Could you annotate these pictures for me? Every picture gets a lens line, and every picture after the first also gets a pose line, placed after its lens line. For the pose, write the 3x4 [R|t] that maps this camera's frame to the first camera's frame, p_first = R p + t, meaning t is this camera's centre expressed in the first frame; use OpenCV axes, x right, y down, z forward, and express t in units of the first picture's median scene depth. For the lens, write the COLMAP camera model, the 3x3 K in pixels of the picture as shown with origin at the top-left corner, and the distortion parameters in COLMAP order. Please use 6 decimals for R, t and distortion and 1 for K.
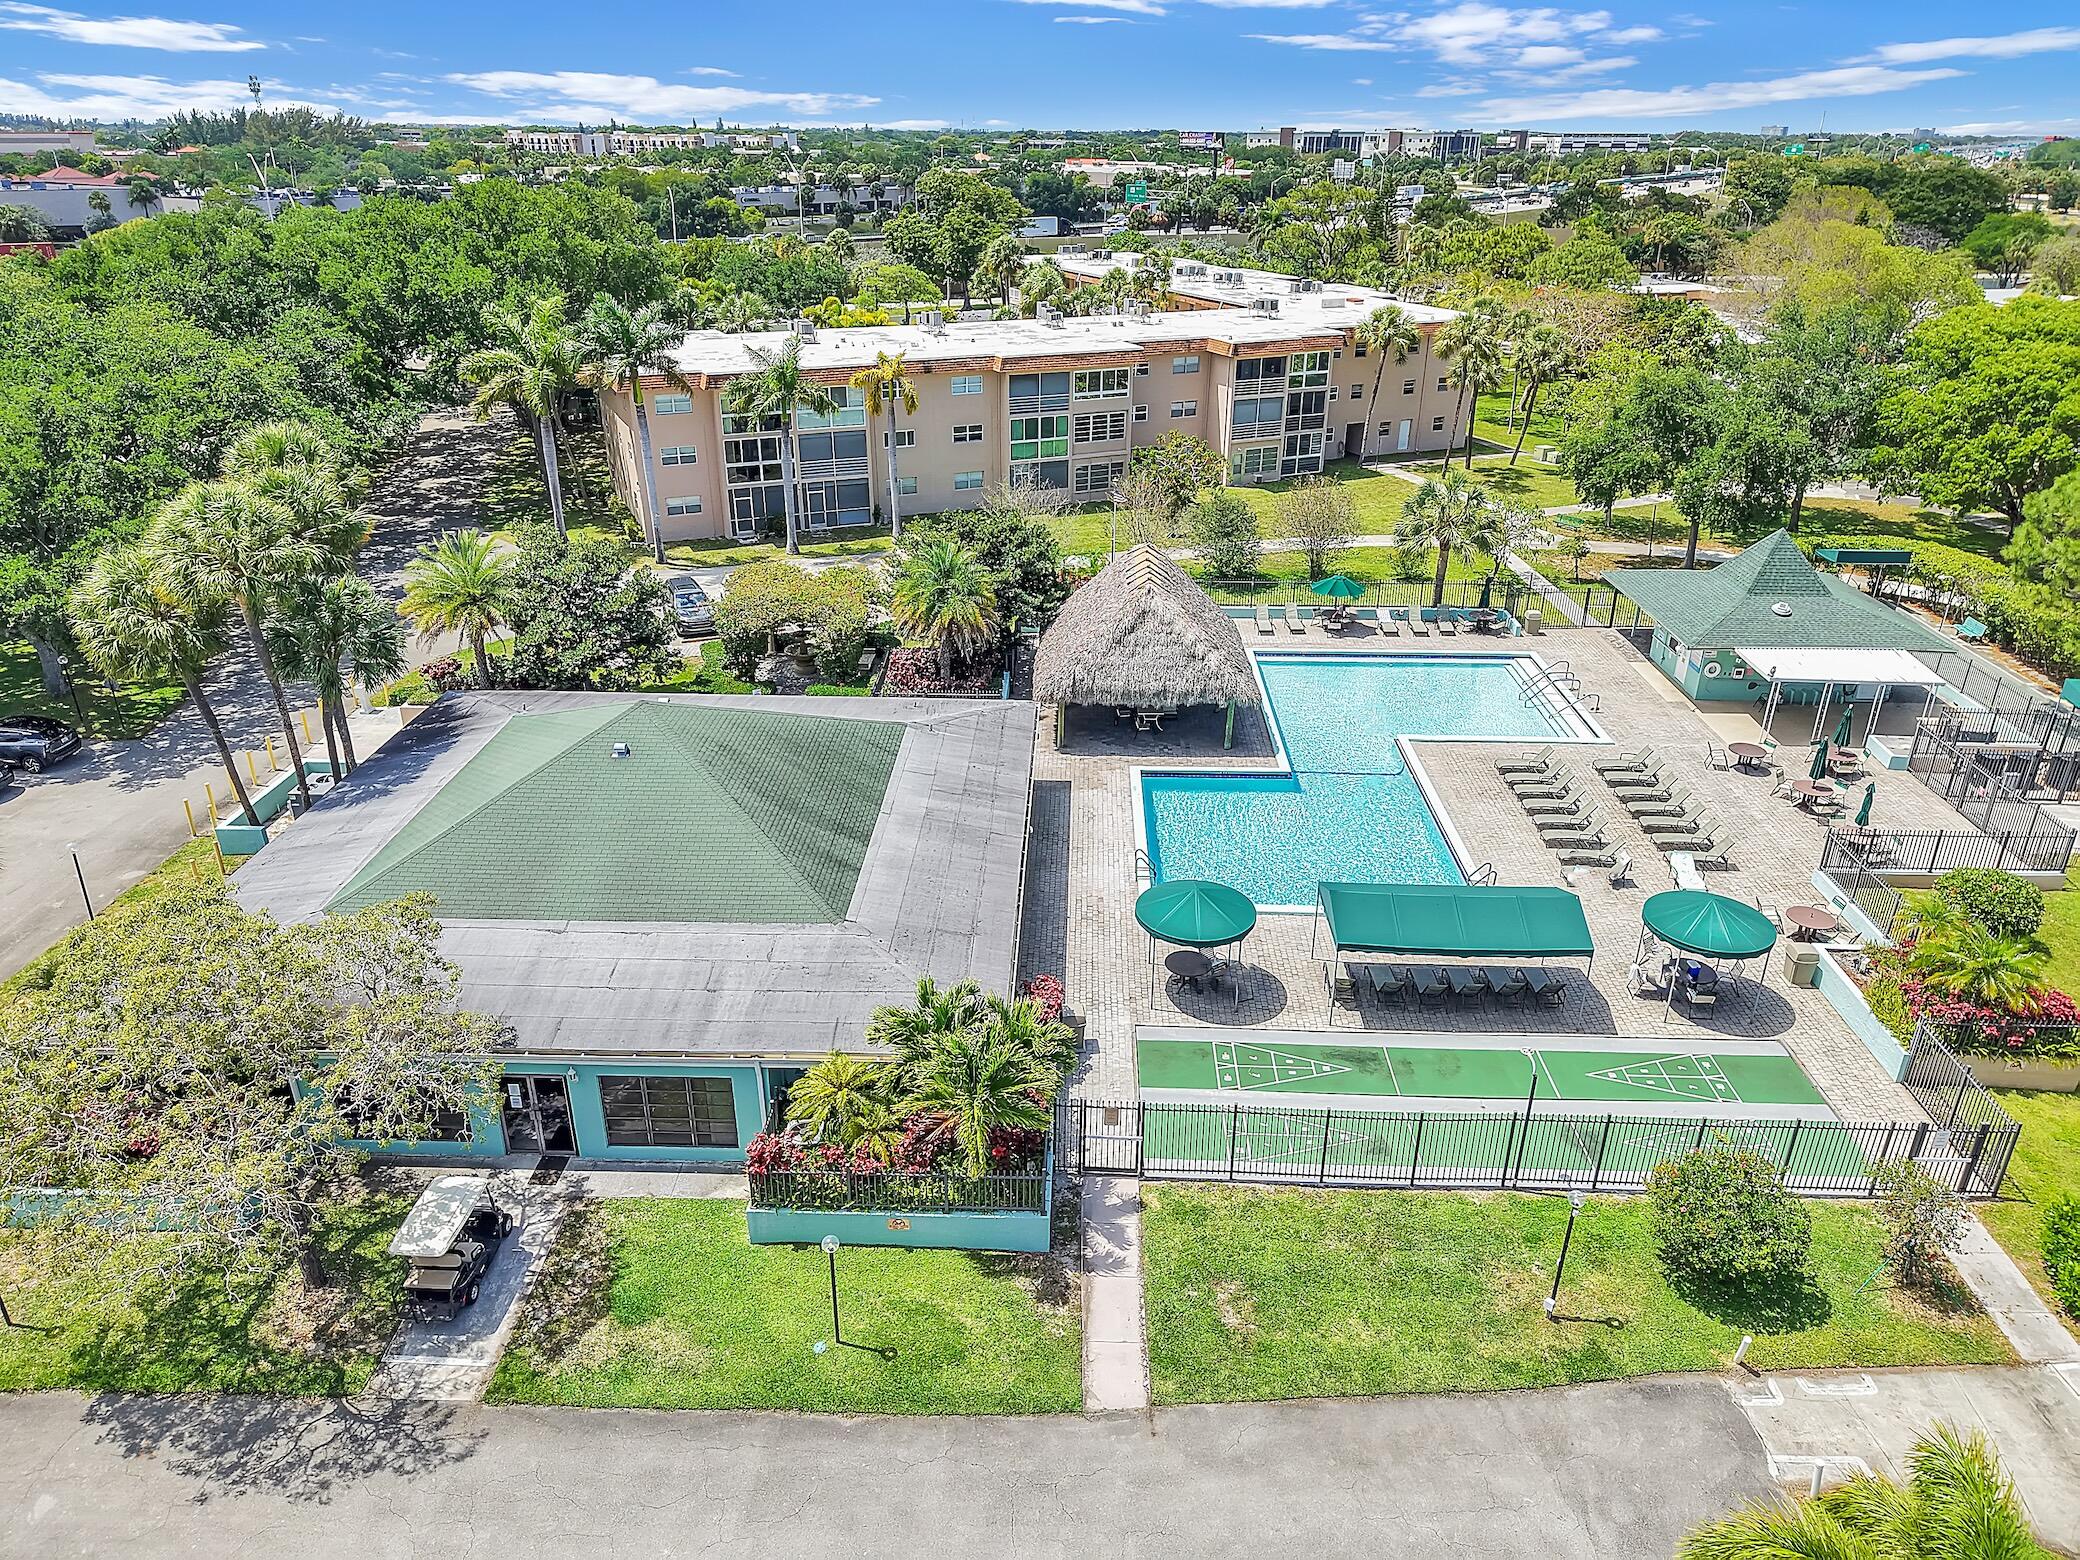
lens RADIAL K [[1382.9, 0, 1040.0], [0, 1382.9, 780.0], [0, 0, 1]] dist [0.047450, -0.058616]
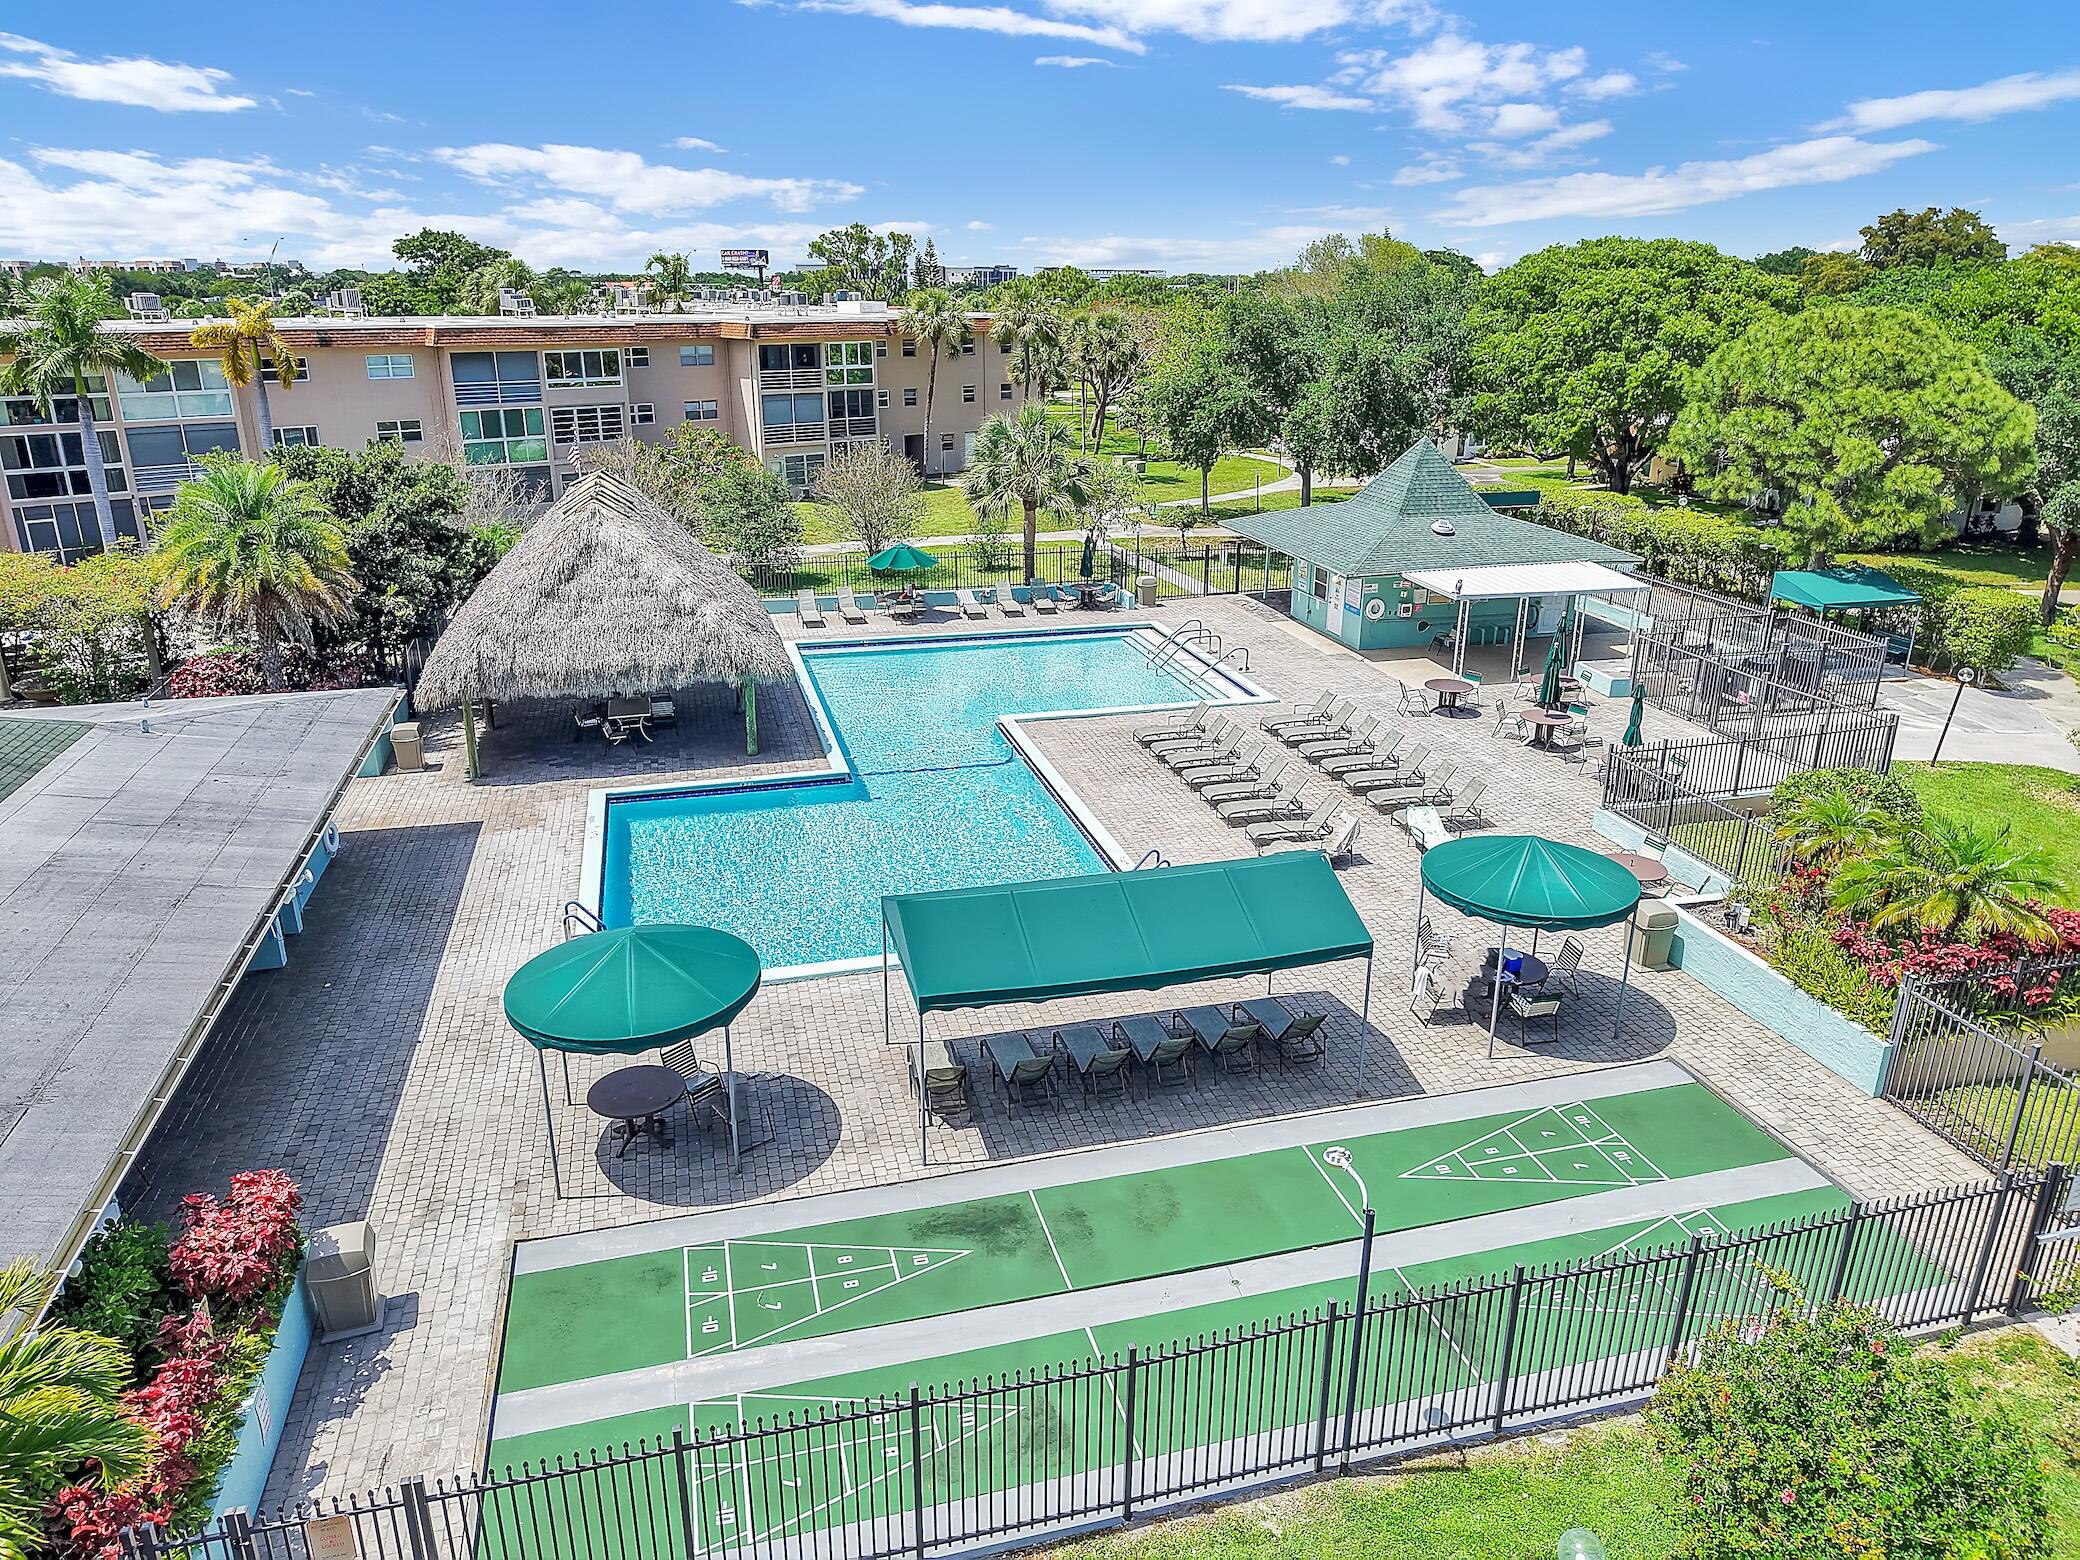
lens RADIAL K [[1382.9, 0, 1040.0], [0, 1382.9, 780.0], [0, 0, 1]] dist [0.047450, -0.058616]
pose [[0.956804, -0.099204, 0.273285, 0.090528], [0.124285, 0.989332, -0.076002, 0.058804], [-0.262830, 0.106685, 0.958926, 0.353384]]
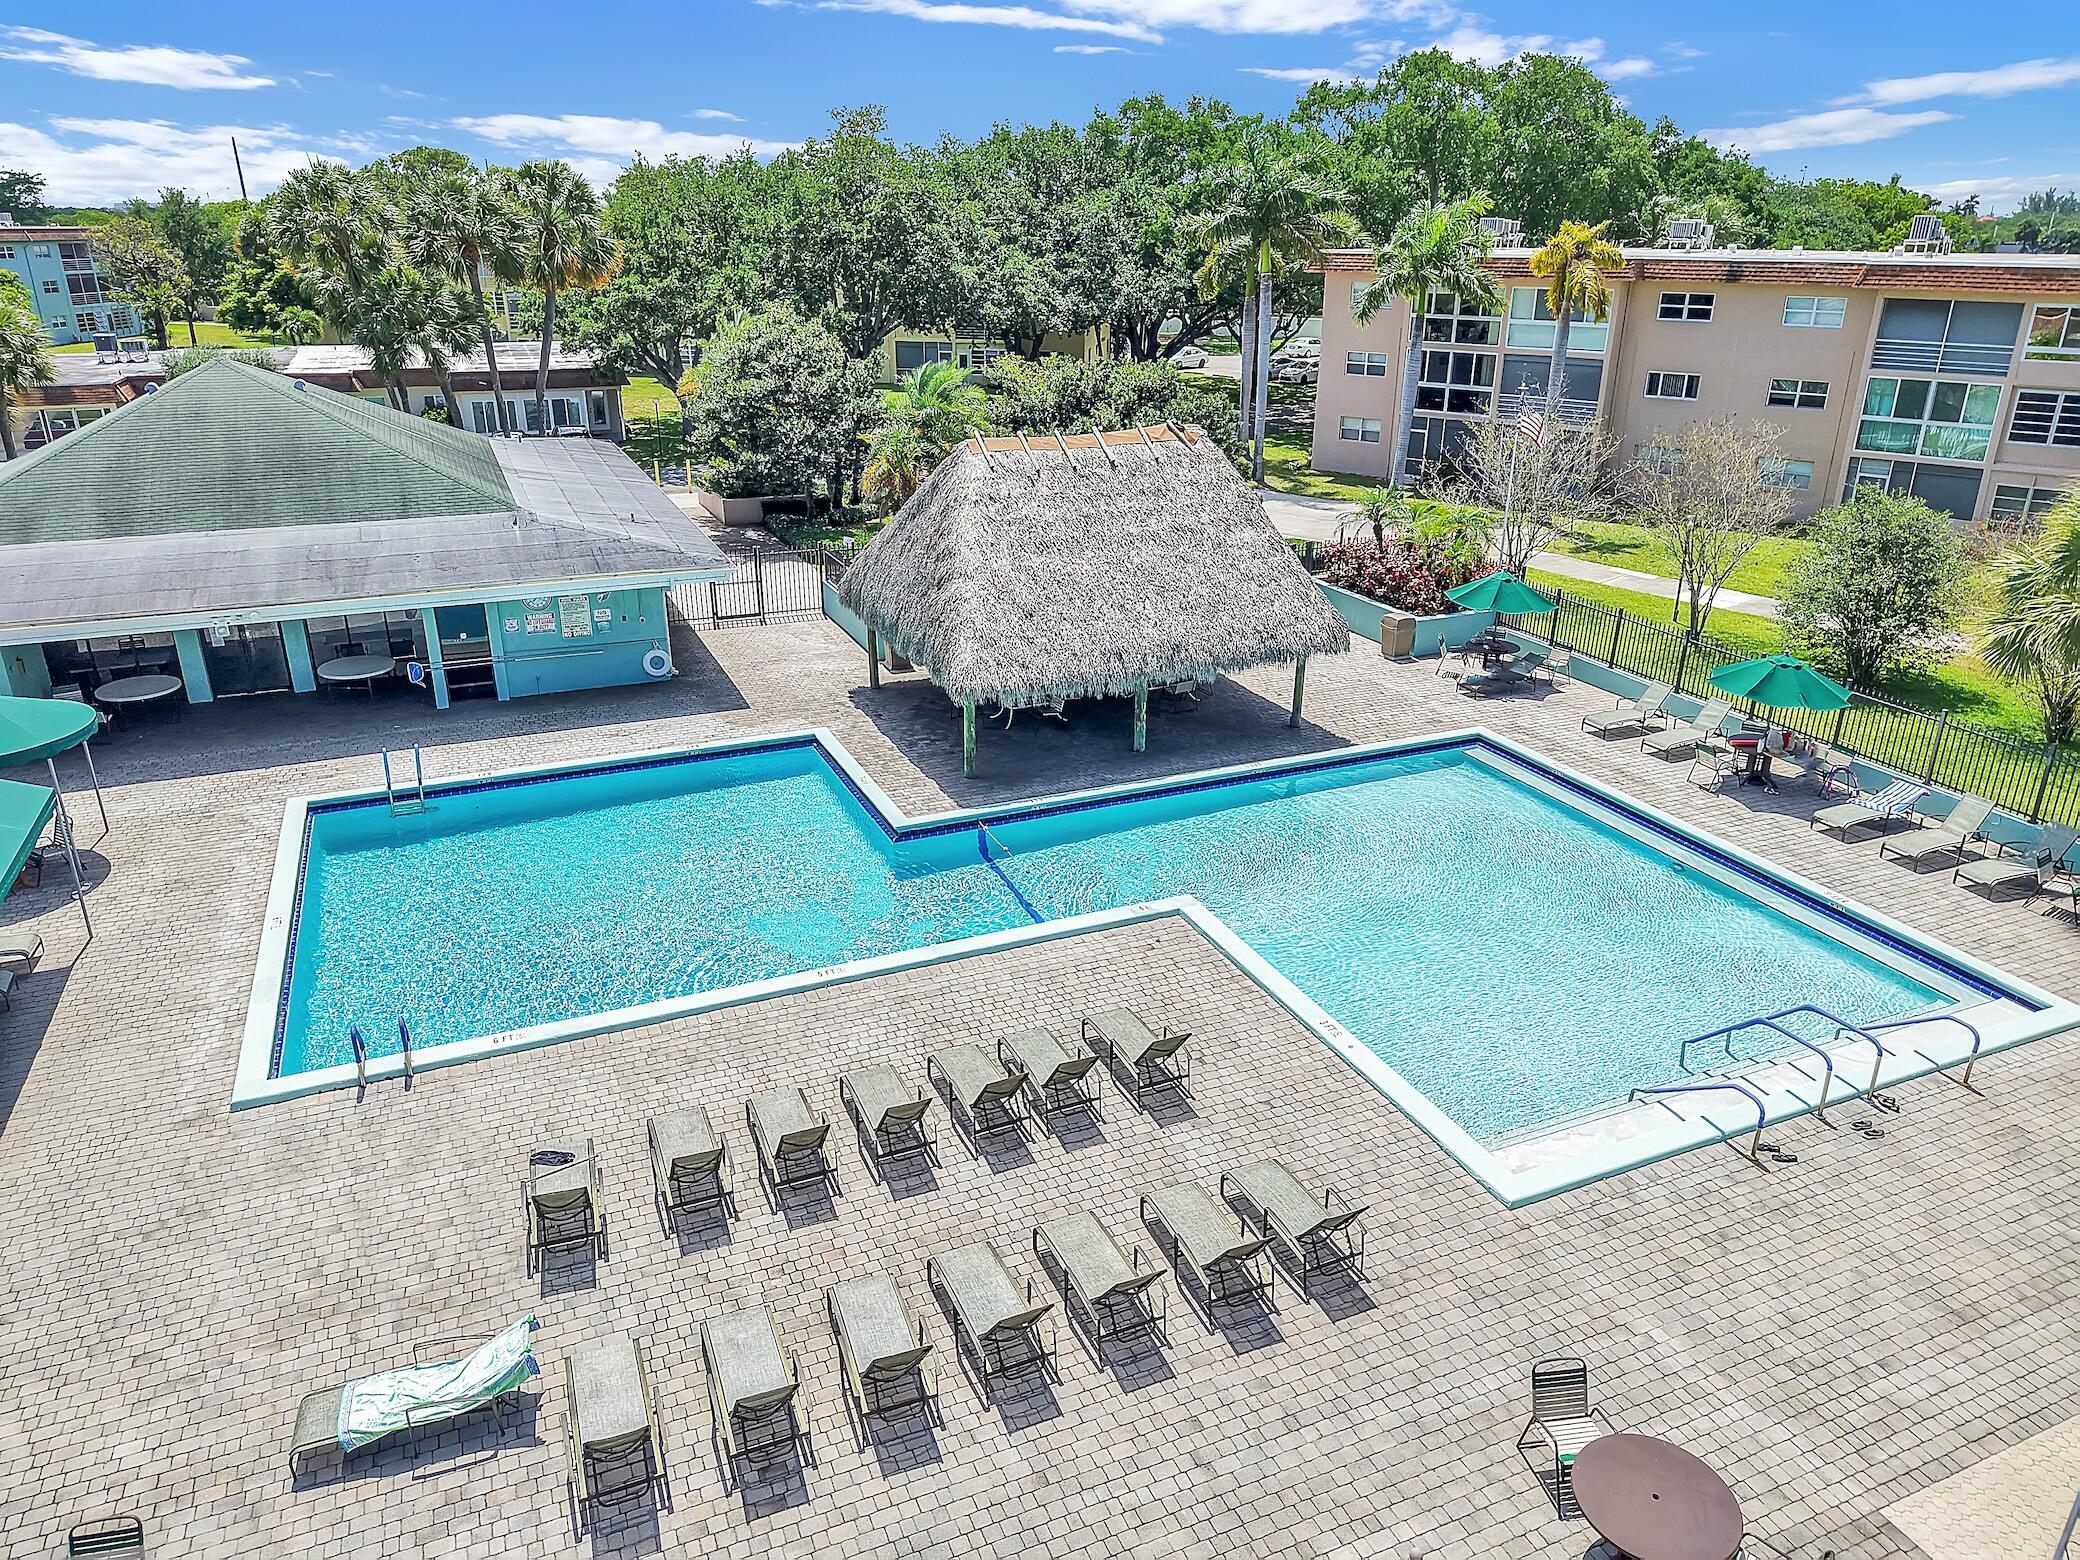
lens RADIAL K [[1382.9, 0, 1040.0], [0, 1382.9, 780.0], [0, 0, 1]] dist [0.047450, -0.058616]
pose [[0.426712, 0.333621, -0.840603, 0.618598], [-0.384651, 0.908163, 0.165176, -0.122168], [0.818511, 0.252856, 0.515851, 0.780393]]
